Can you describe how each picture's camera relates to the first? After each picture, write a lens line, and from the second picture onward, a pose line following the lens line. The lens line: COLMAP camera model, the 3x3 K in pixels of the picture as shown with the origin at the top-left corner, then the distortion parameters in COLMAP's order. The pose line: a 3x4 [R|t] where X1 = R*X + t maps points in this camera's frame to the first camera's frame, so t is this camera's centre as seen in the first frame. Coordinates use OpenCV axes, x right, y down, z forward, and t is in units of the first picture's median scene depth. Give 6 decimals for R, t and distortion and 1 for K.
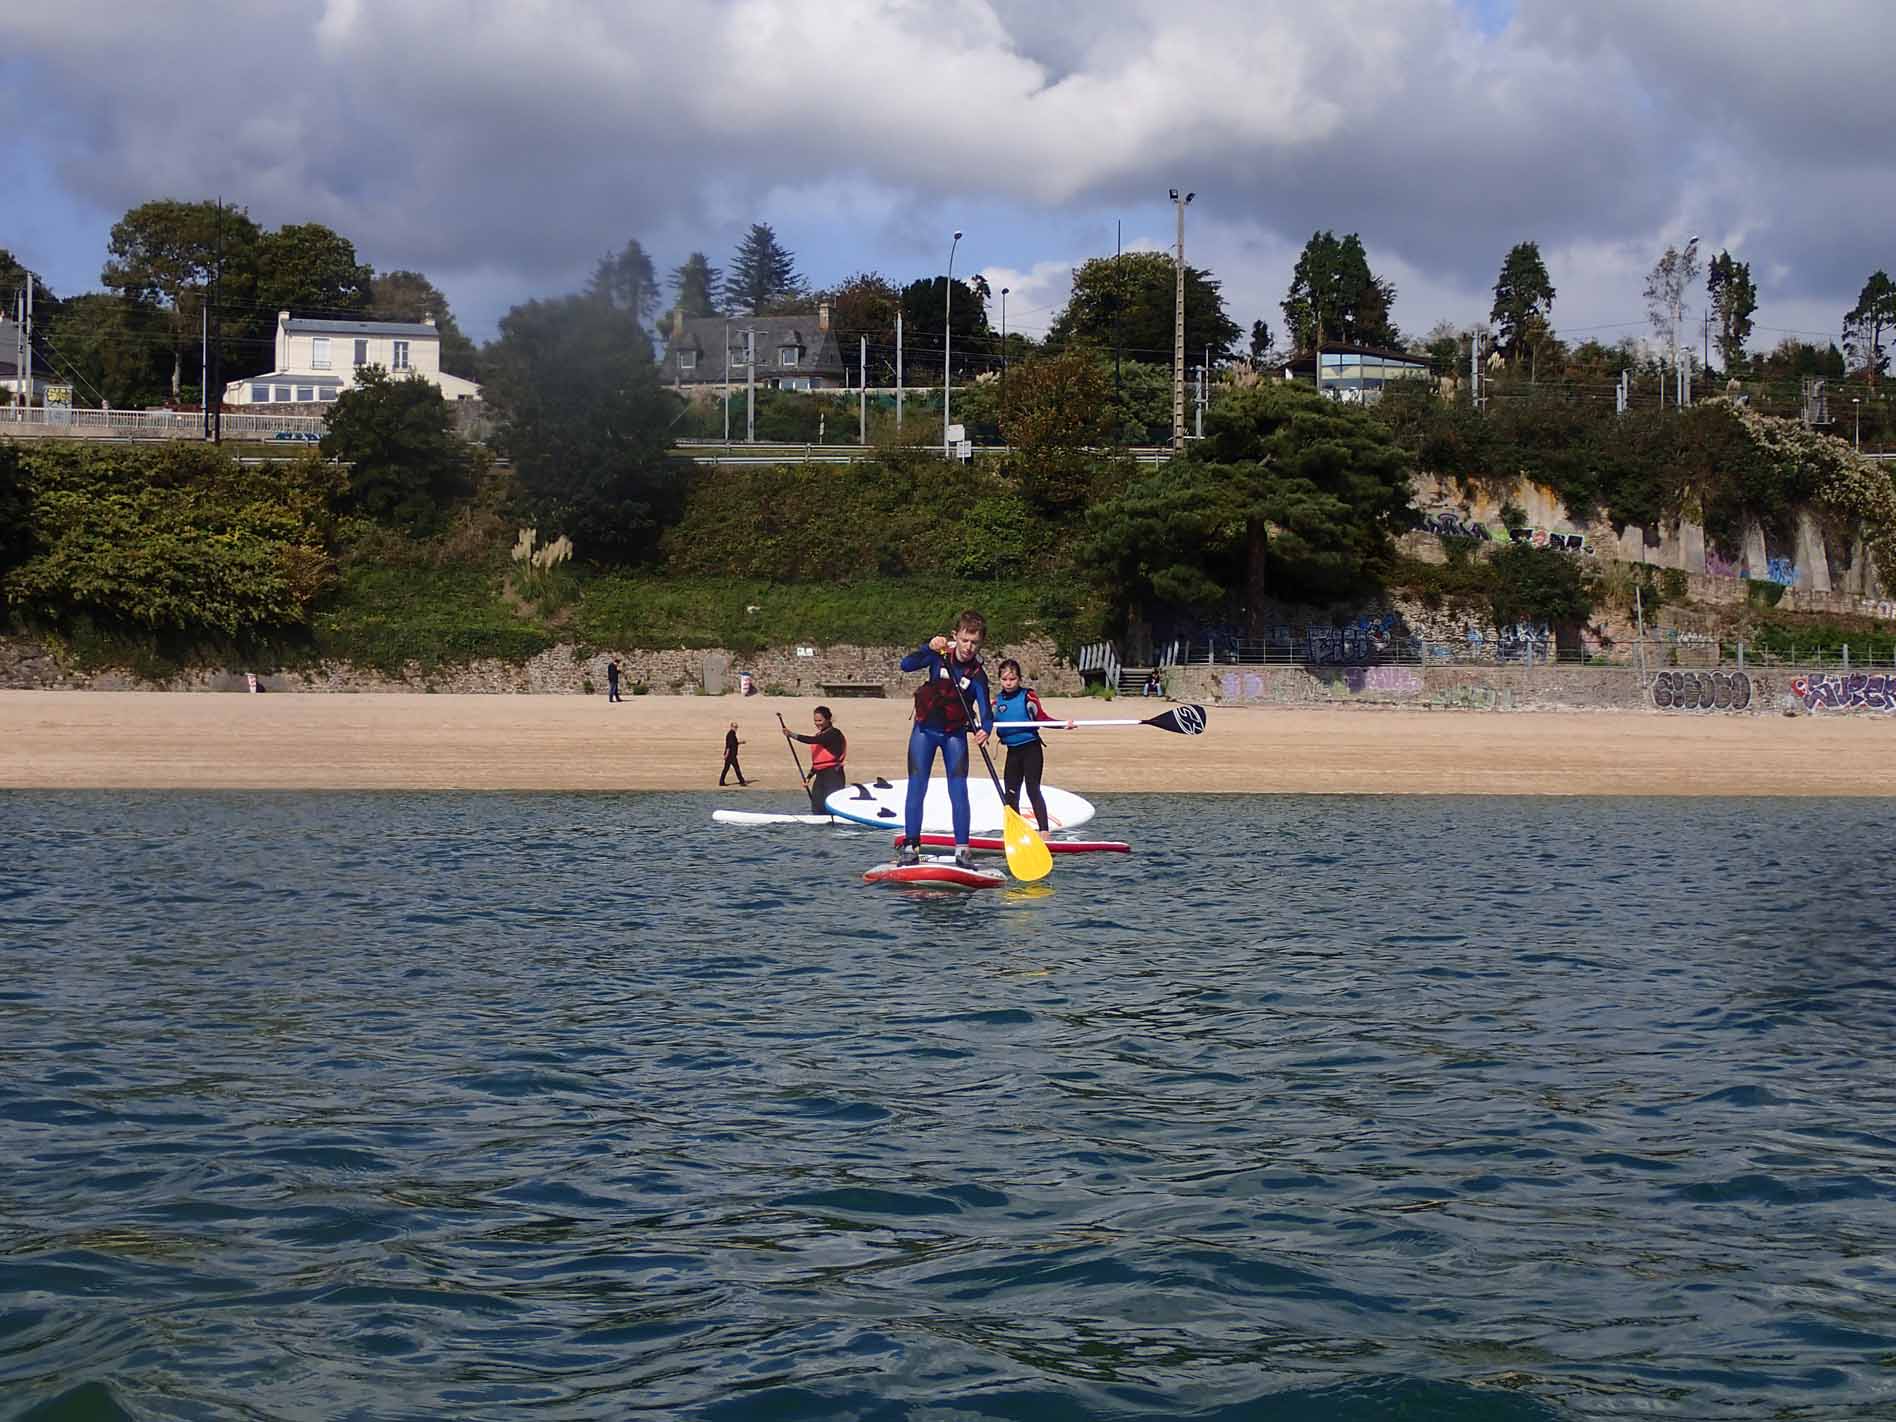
lens RADIAL K [[3239.5, 0, 991.0], [0, 3239.5, 663.1], [0, 0, 1]] dist [0.020375, 0.051495]
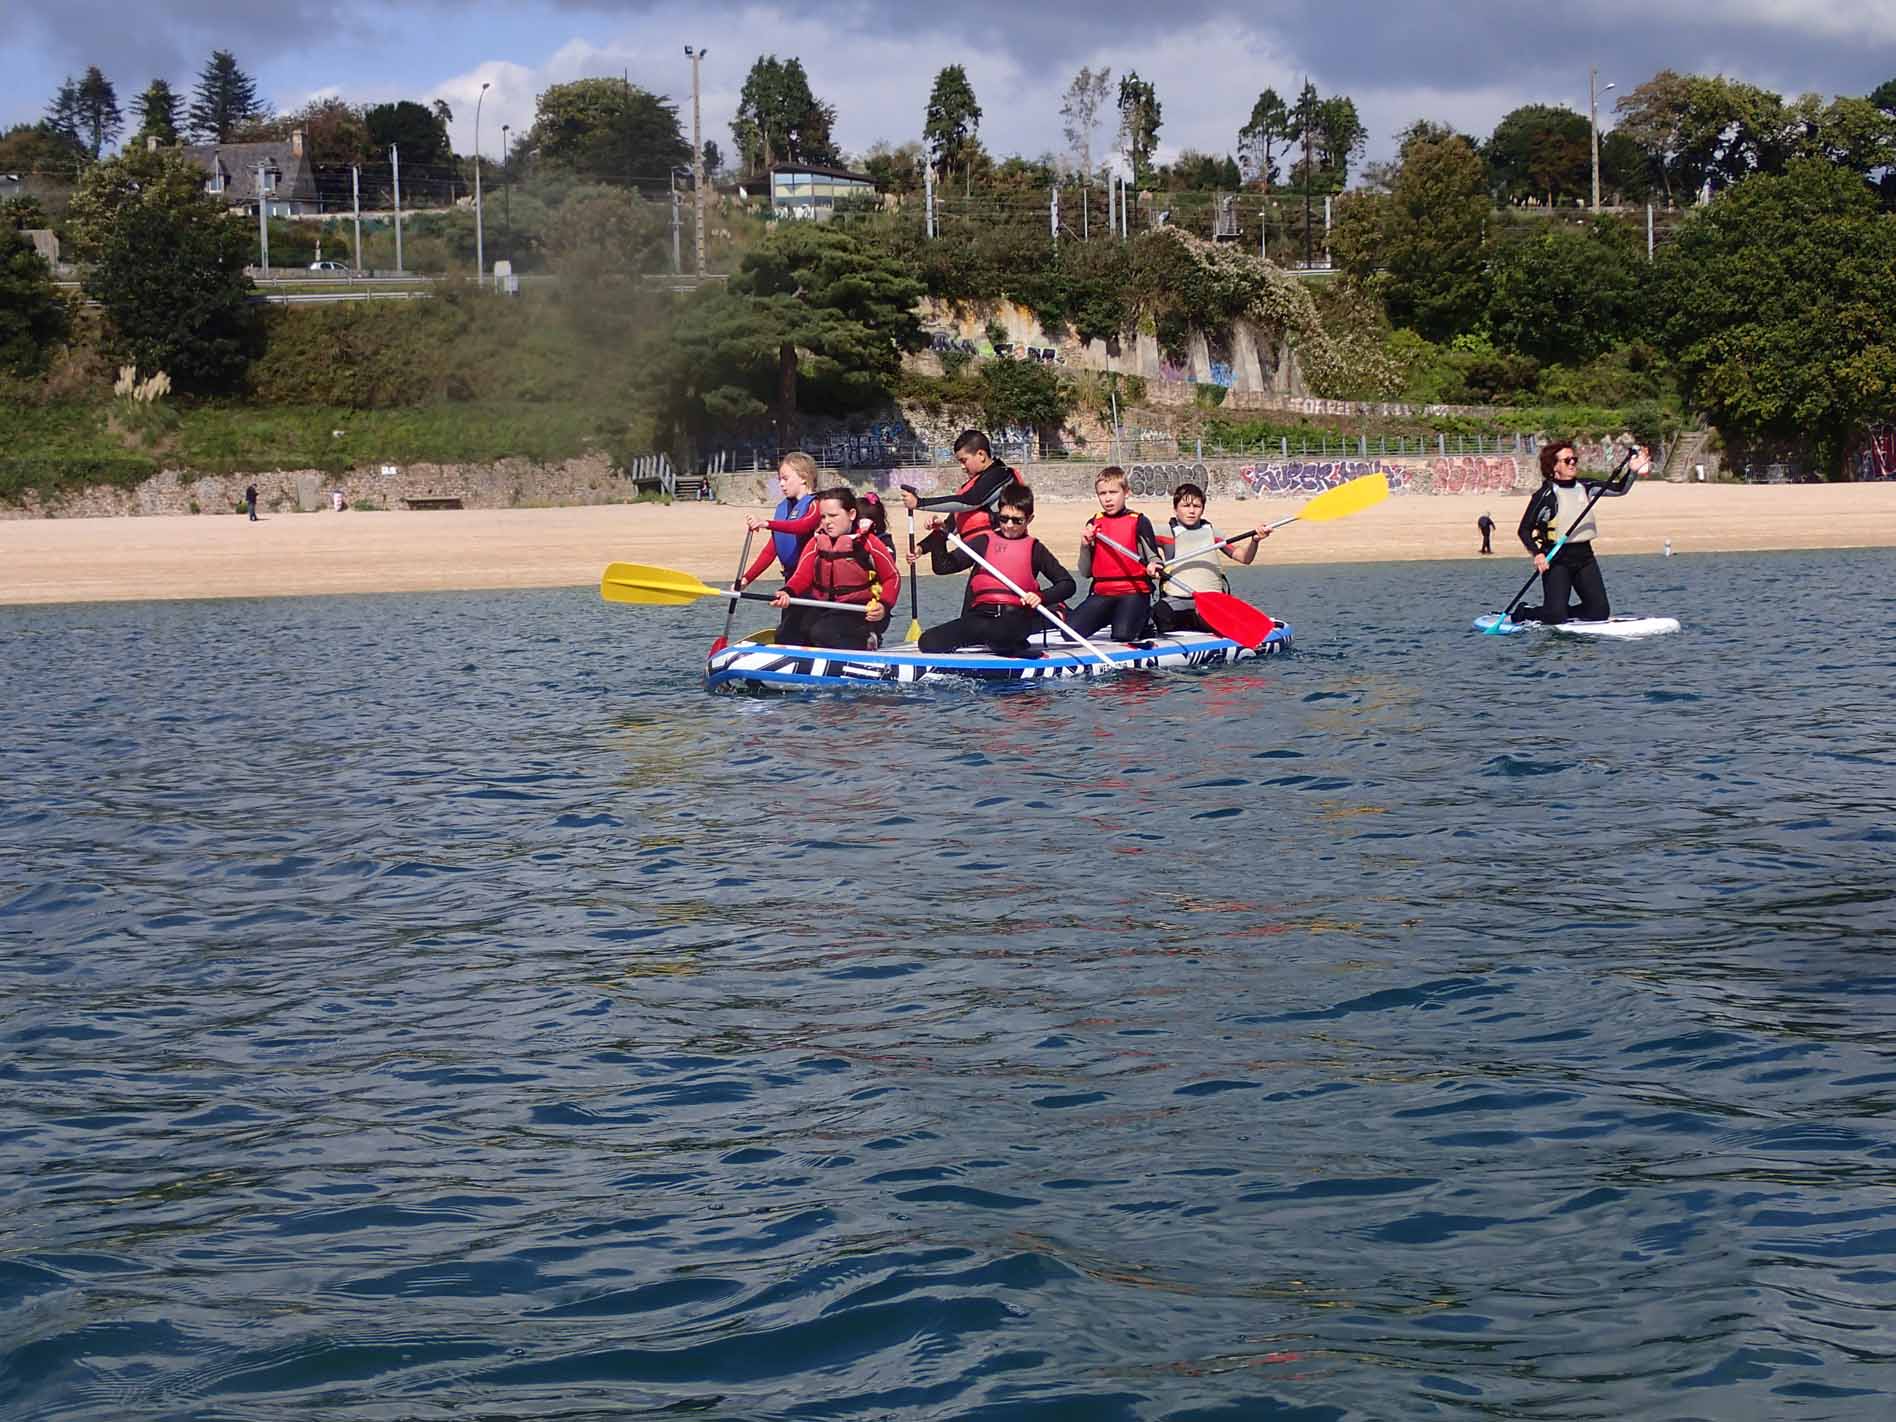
lens RADIAL K [[3239.5, 0, 991.0], [0, 3239.5, 663.1], [0, 0, 1]] dist [0.020375, 0.051495]
pose [[0.981684, -0.041485, 0.185947, -0.060744], [0.029585, 0.997359, 0.066325, -0.004939], [-0.188208, -0.059609, 0.980319, -0.136428]]
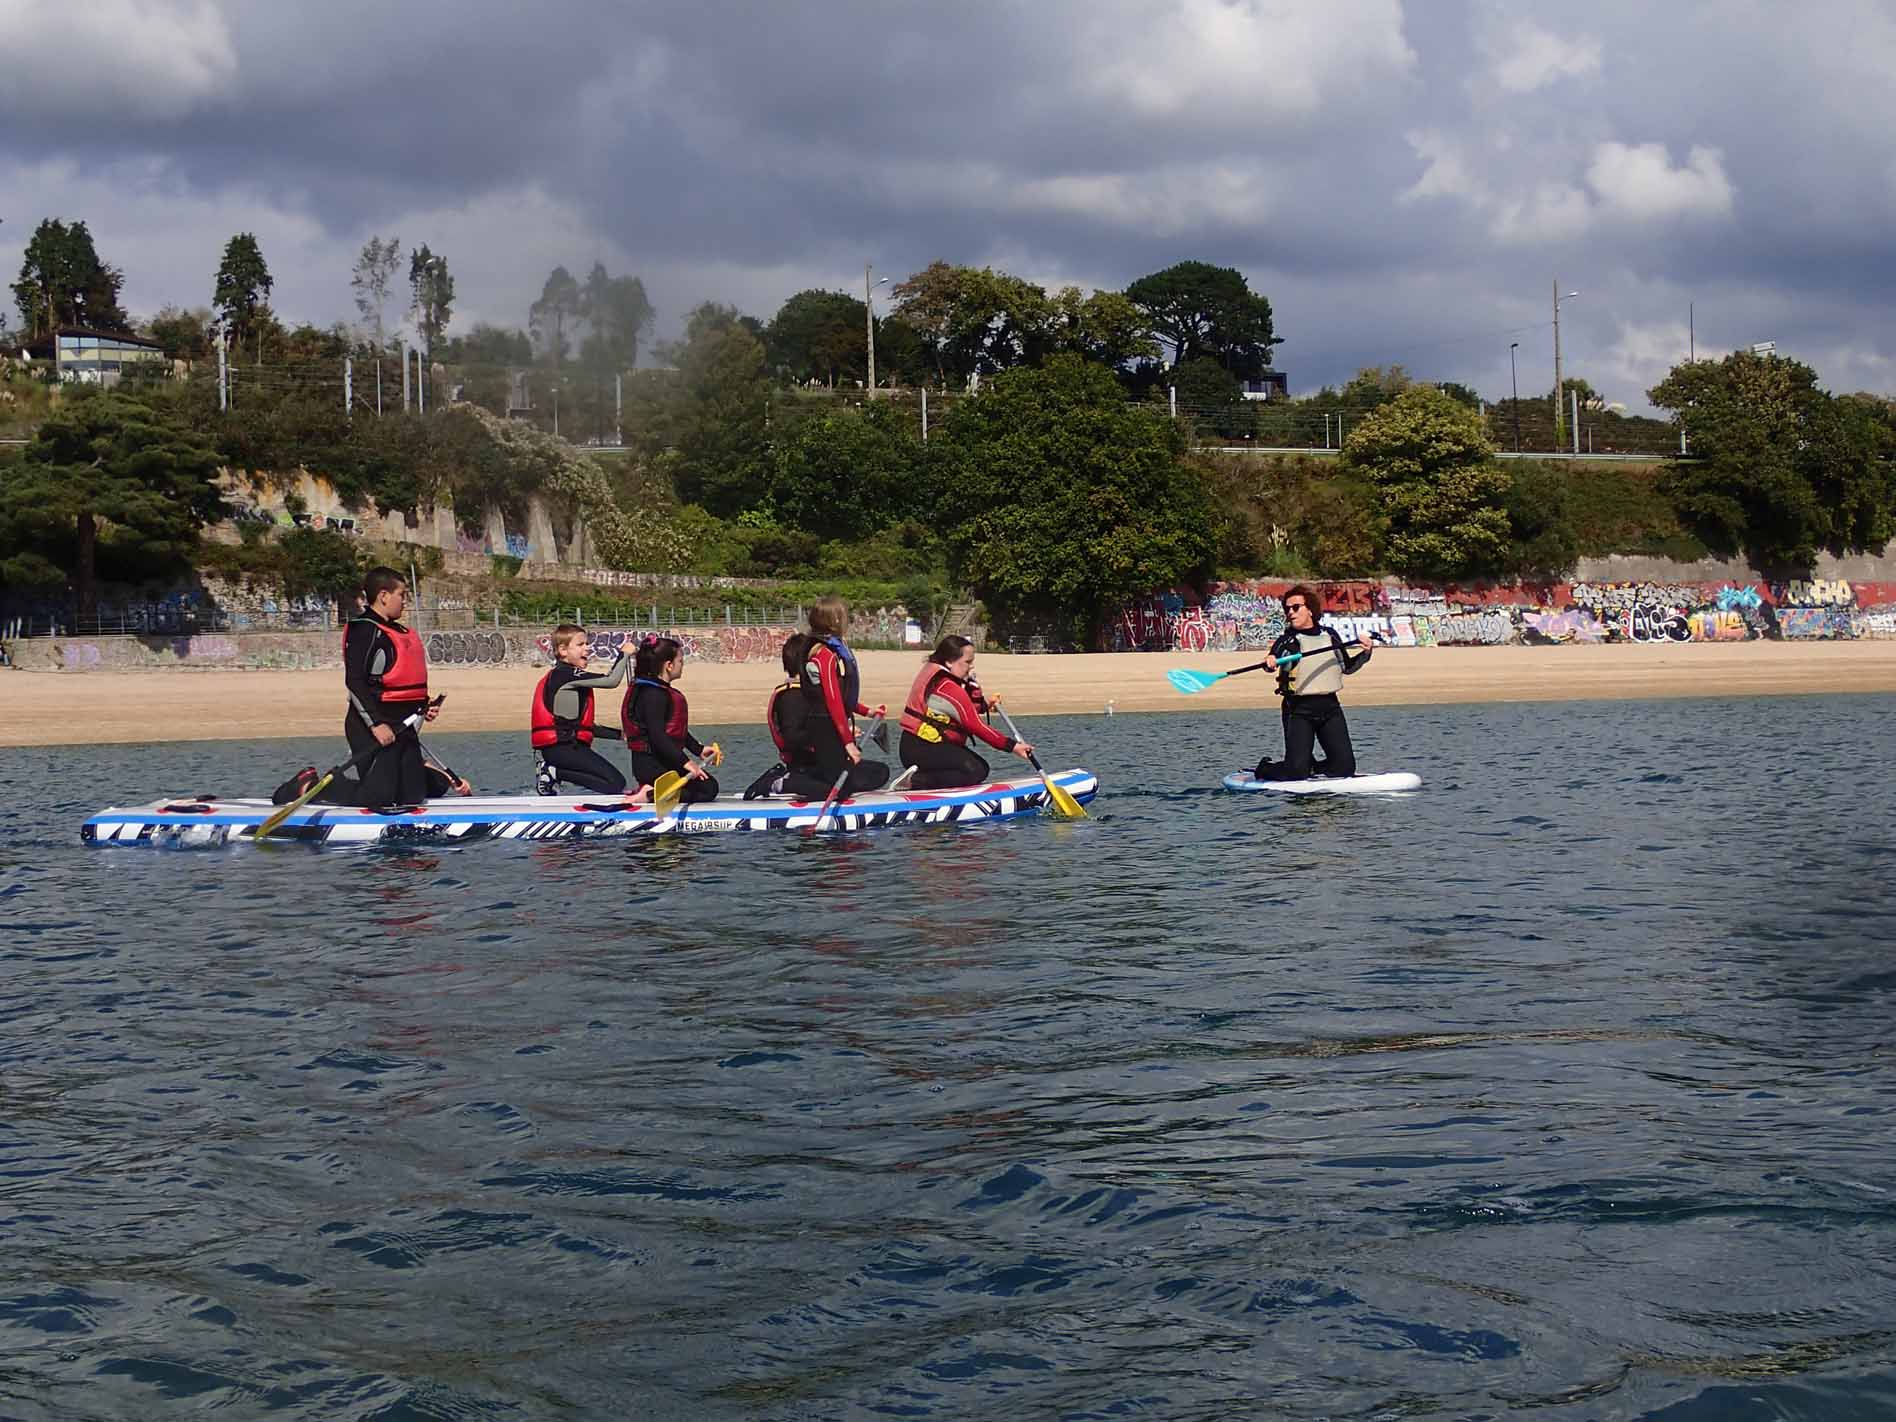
lens RADIAL K [[3228.2, 0, 1045.5], [0, 3228.2, 668.0], [0, 0, 1]] dist [0.024067, -0.210232]
pose [[0.910872, -0.029278, 0.411649, -0.077250], [0.021755, 0.999500, 0.022949, -0.006703], [-0.412115, -0.011948, 0.911053, -0.186656]]
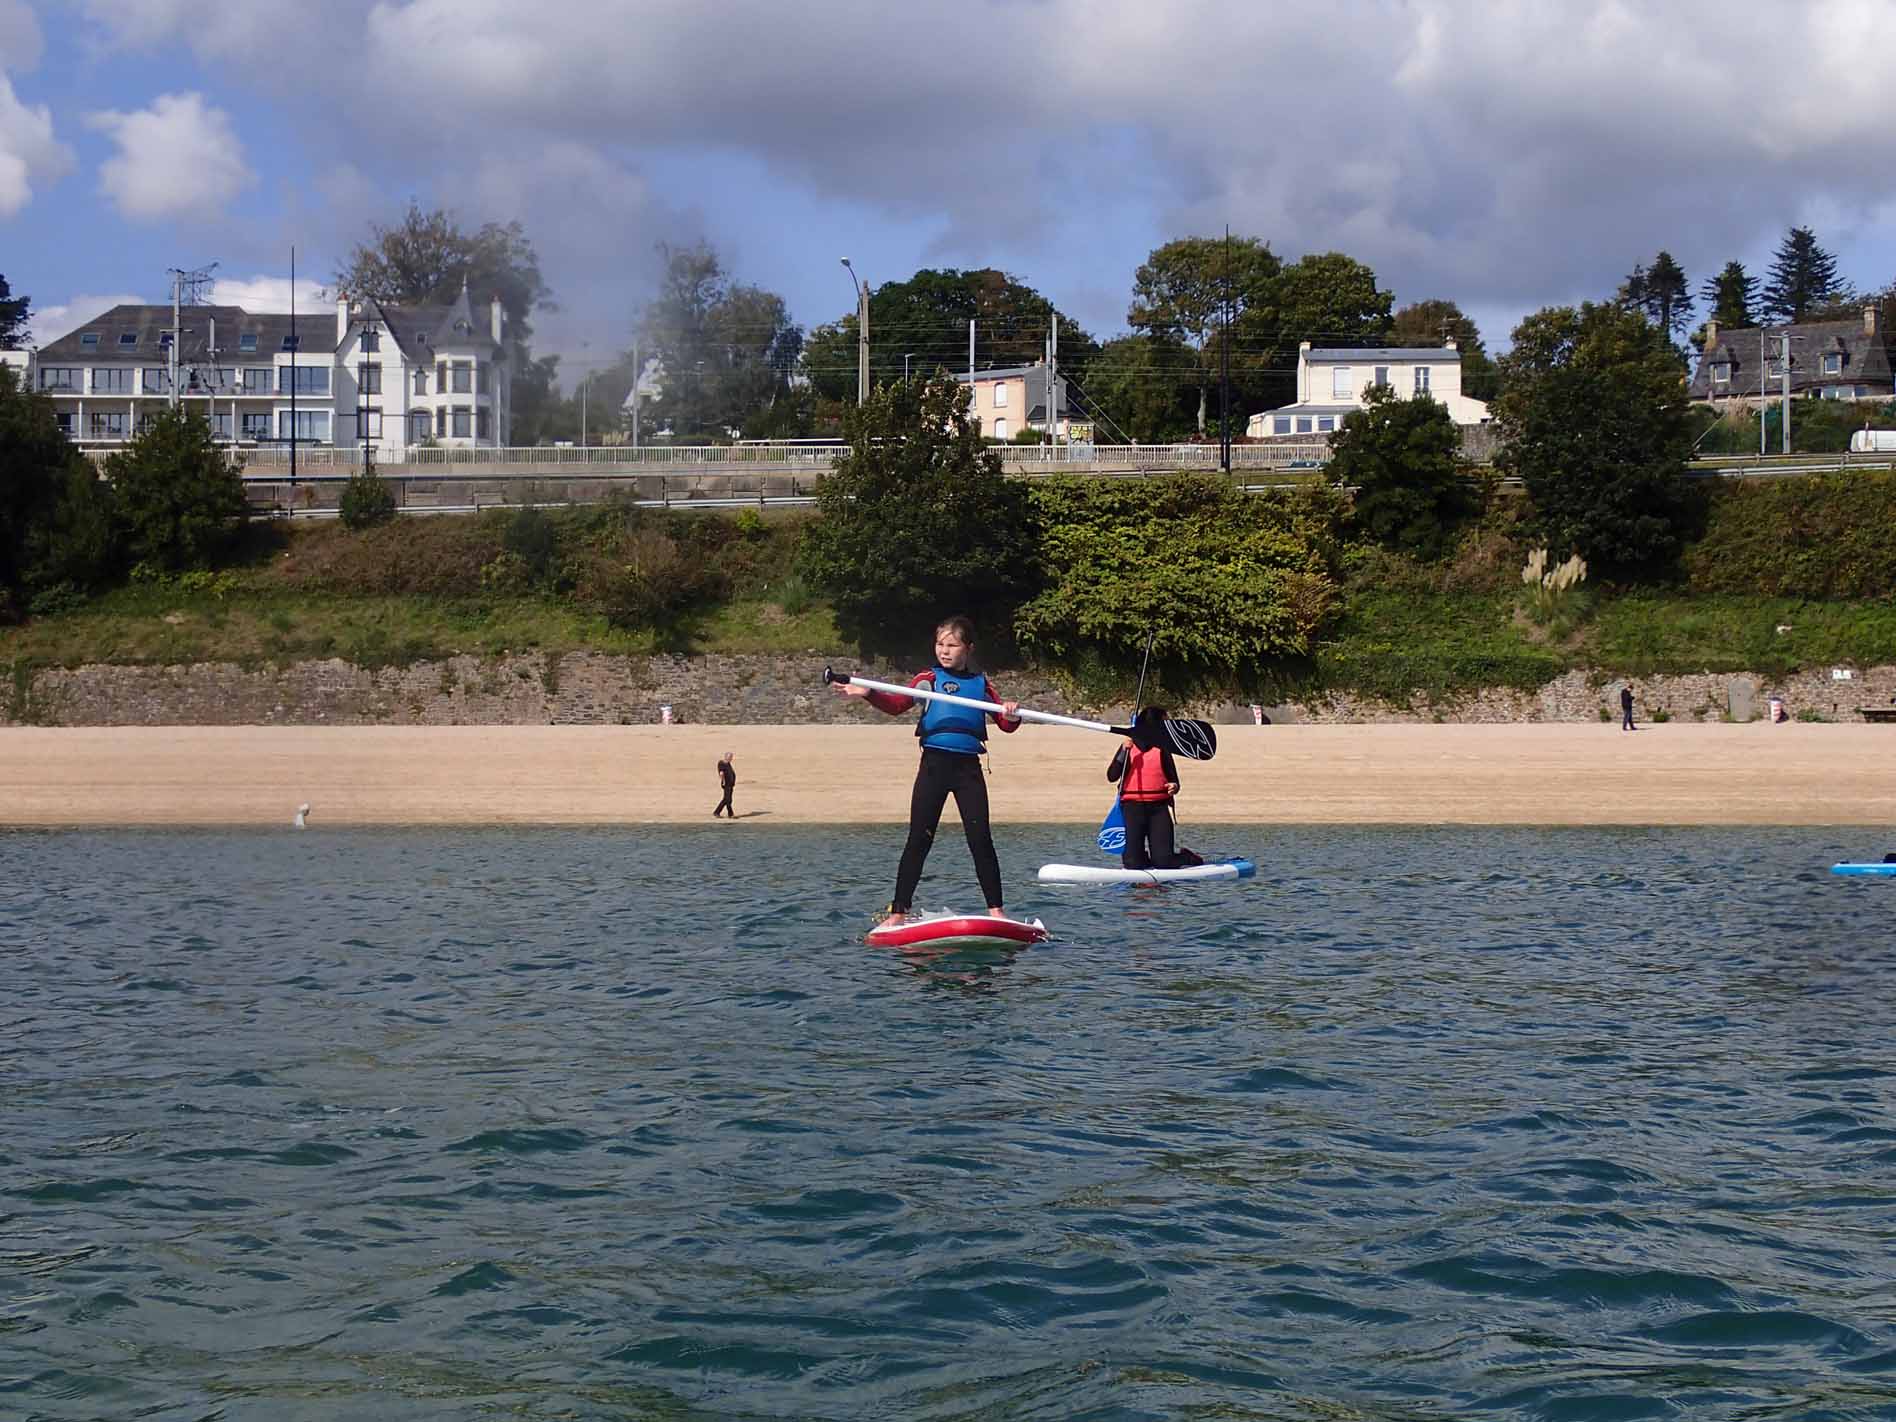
lens RADIAL K [[3239.5, 0, 991.0], [0, 3239.5, 663.1], [0, 0, 1]] dist [0.020375, 0.051495]
pose [[0.948778, -0.016800, -0.315497, 0.004104], [0.013666, 0.999833, -0.012142, 0.001187], [0.315648, 0.007208, 0.948849, 0.043812]]
